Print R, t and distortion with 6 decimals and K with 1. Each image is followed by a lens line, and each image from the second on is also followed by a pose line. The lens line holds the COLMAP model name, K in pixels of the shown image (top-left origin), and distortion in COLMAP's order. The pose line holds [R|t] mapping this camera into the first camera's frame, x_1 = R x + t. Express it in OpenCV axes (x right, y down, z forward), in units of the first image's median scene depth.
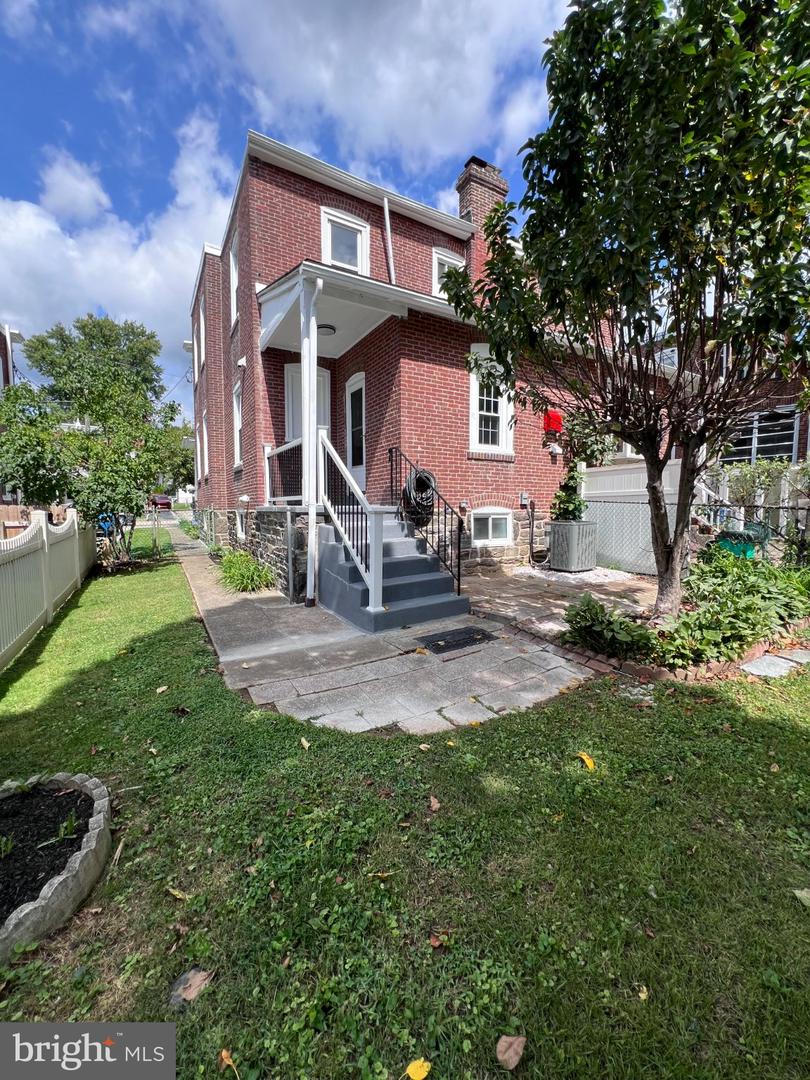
lens RADIAL K [[433.1, 0, 408.0], [0, 433.1, 537.8], [0, 0, 1]] dist [-0.002600, -0.000354]
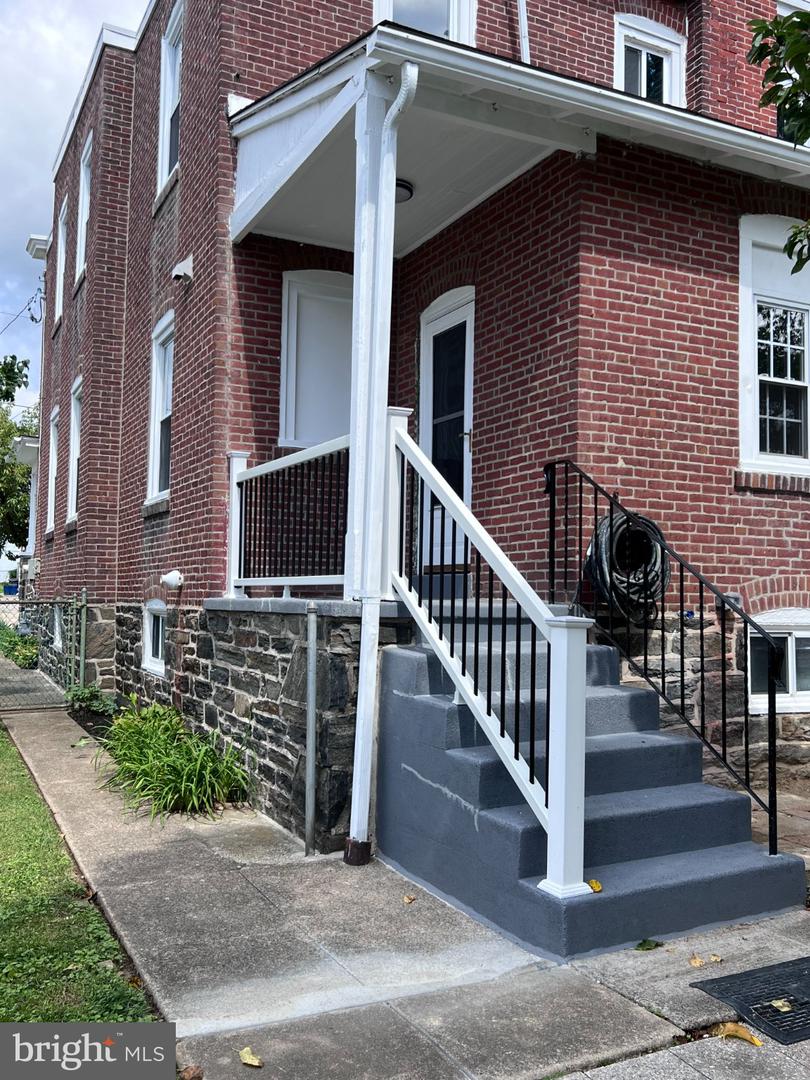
lens RADIAL K [[980.4, 0, 393.6], [0, 980.4, 535.3], [0, 0, 1]] dist [0.051744, -0.045131]
pose [[0.996427, 0.011395, -0.083685, -0.121702], [-0.022606, 0.990687, -0.134266, -0.012249], [0.081376, 0.135678, 0.987405, 0.095490]]
